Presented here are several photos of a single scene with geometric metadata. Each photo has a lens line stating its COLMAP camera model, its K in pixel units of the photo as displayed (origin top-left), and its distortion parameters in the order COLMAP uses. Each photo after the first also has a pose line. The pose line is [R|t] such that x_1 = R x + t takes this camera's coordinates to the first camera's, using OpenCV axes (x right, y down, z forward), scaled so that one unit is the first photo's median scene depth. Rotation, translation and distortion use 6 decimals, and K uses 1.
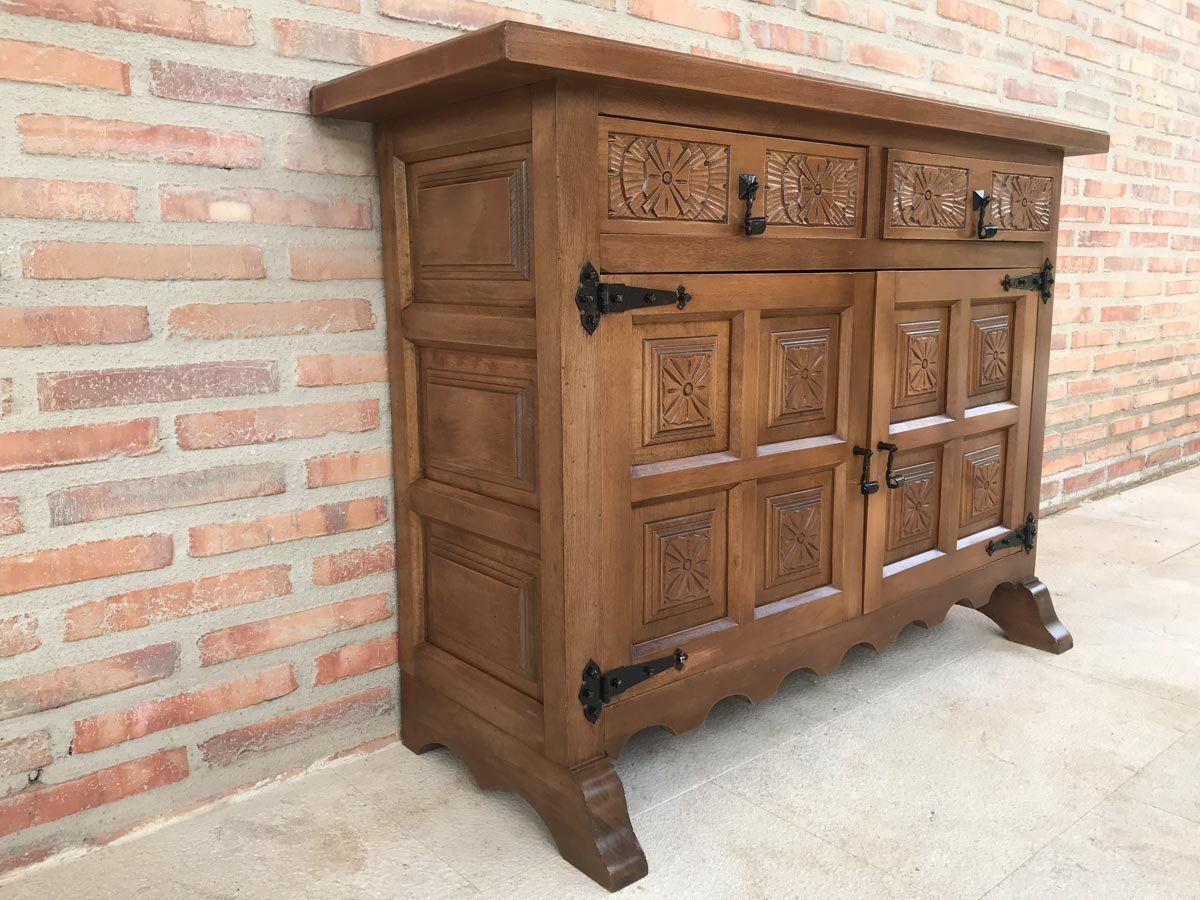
lens RADIAL K [[985.8, 0, 599.1], [0, 985.8, 440.1], [0, 0, 1]] dist [0.005144, 0.009690]
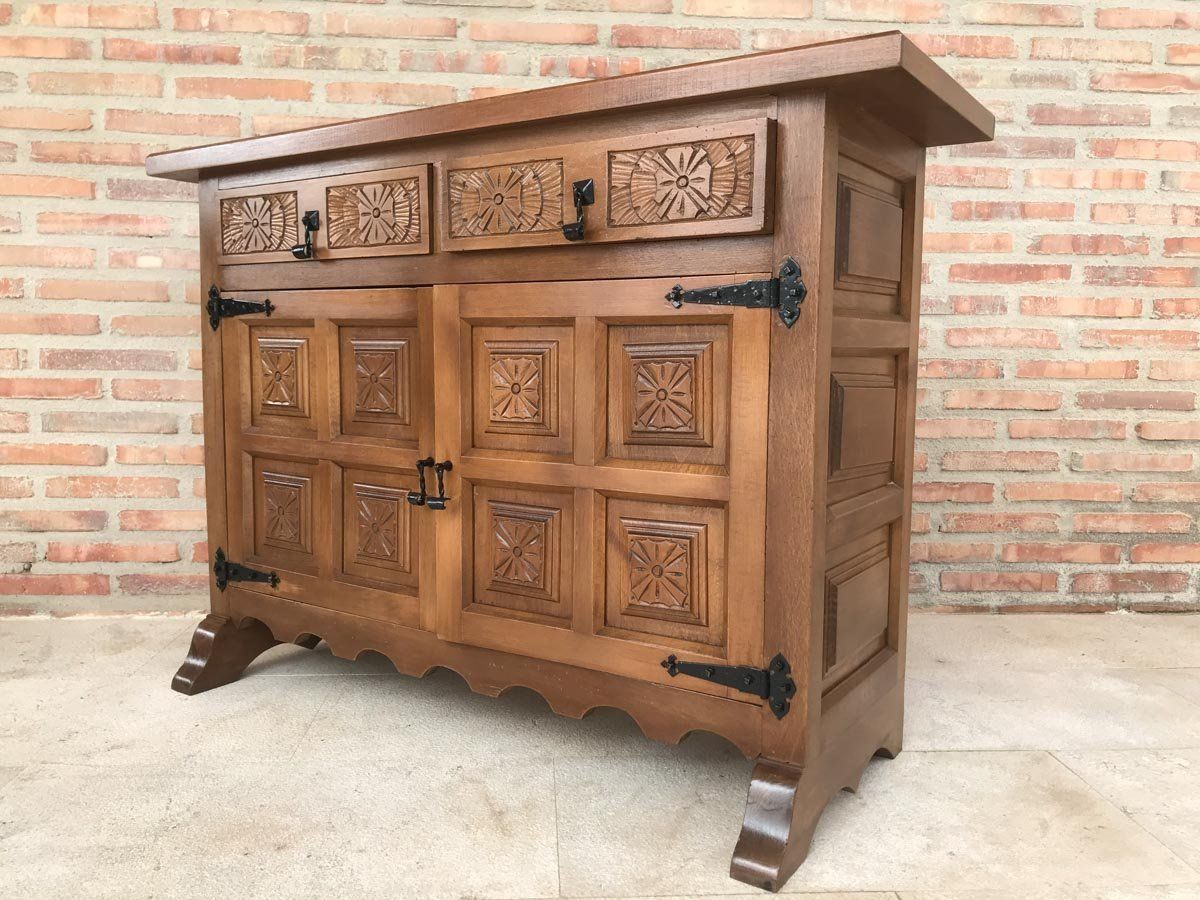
lens RADIAL K [[985.8, 0, 599.8], [0, 985.8, 441.2], [0, 0, 1]] dist [0.005144, 0.009690]
pose [[0.801318, 0.078324, -0.593090, 1.275282], [-0.118258, 0.992568, -0.028698, 0.032032], [0.586434, 0.093134, 0.804625, 0.116137]]
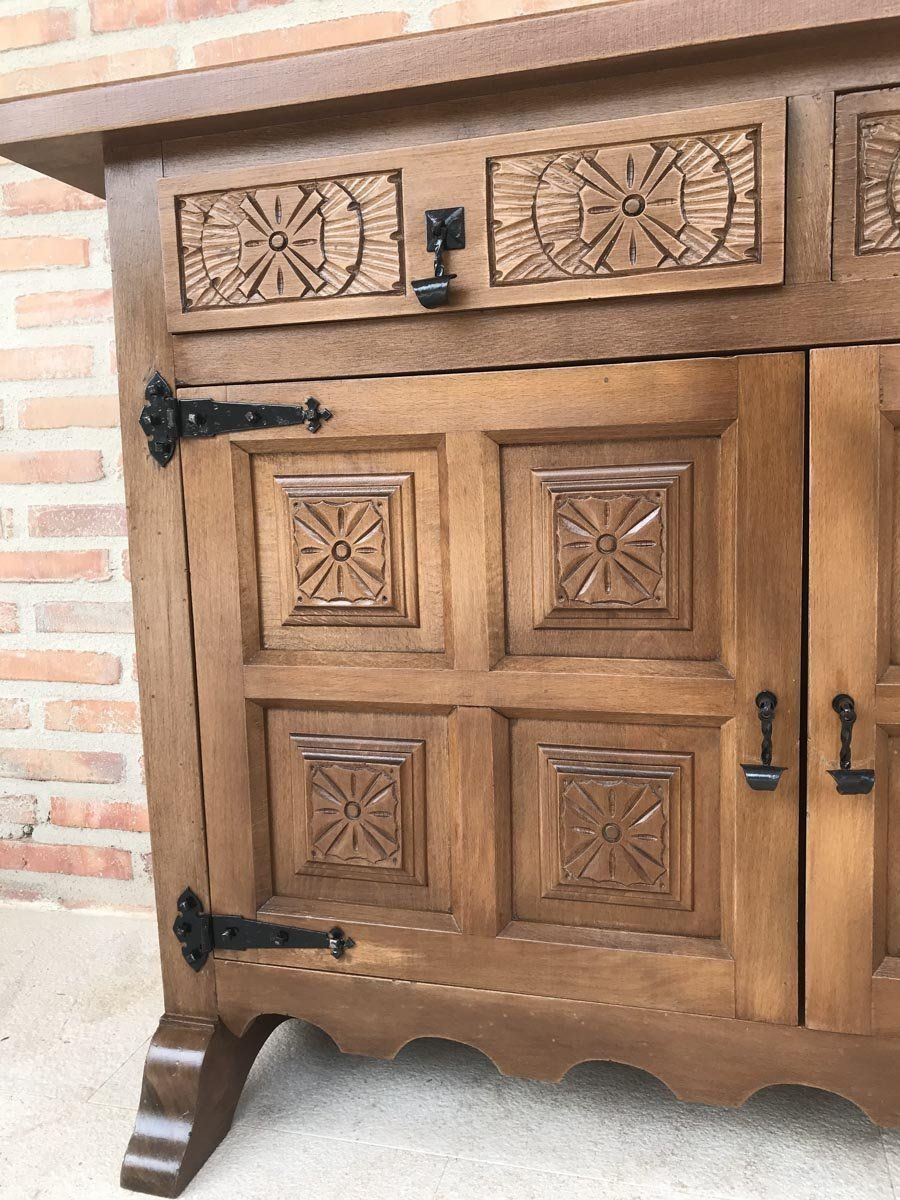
lens RADIAL K [[985.8, 0, 454.5], [0, 985.8, 591.7], [0, 0, 1]] dist [0.005144, 0.009690]
pose [[0.568888, 0.088406, -0.817649, 0.678321], [-0.109786, 0.993471, 0.031031, -0.052129], [0.815054, 0.072114, 0.574880, 0.661879]]
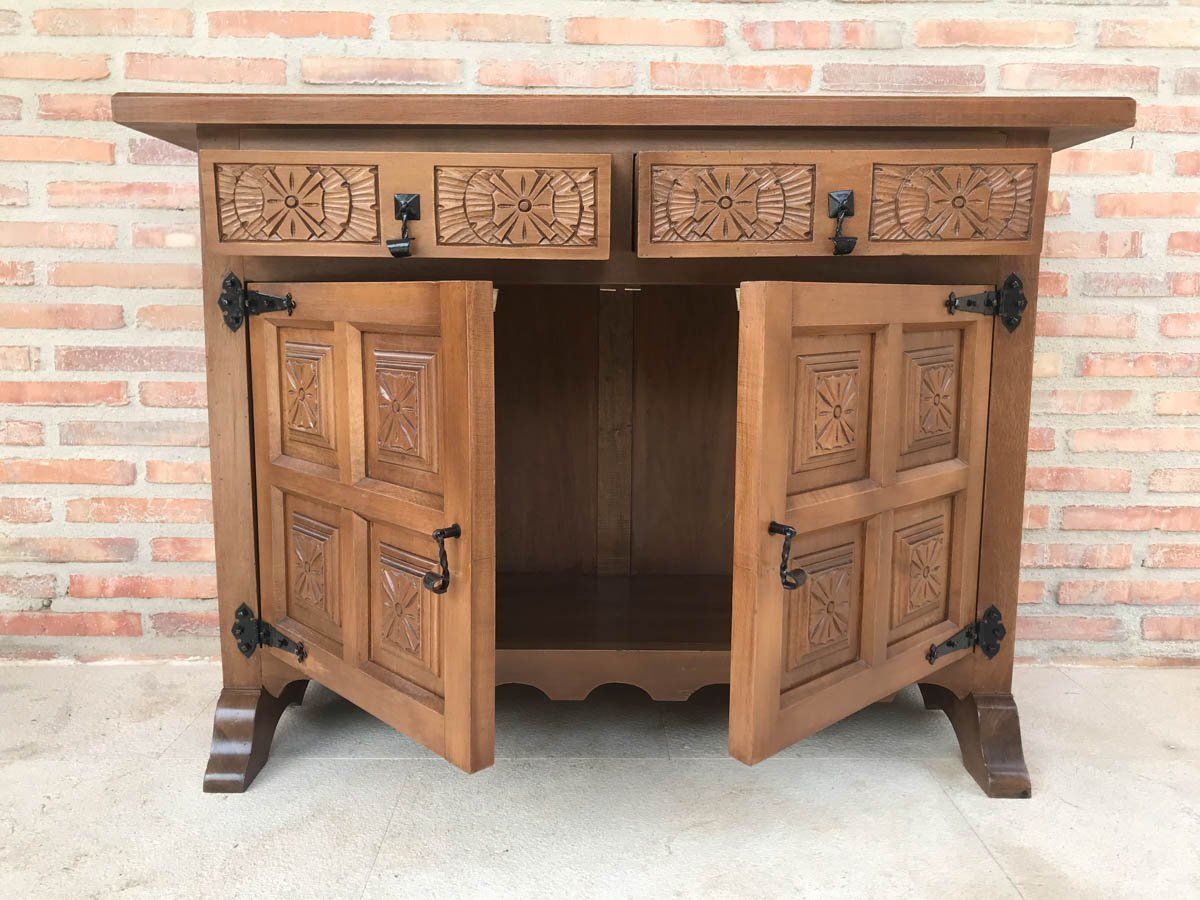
lens RADIAL K [[985.8, 0, 599.1], [0, 985.8, 442.4], [0, 0, 1]] dist [0.005144, 0.009690]
pose [[0.767463, 0.103051, -0.632757, 0.998262], [-0.119917, 0.992651, 0.016218, -0.039854], [0.629778, 0.063432, 0.774181, 0.305605]]
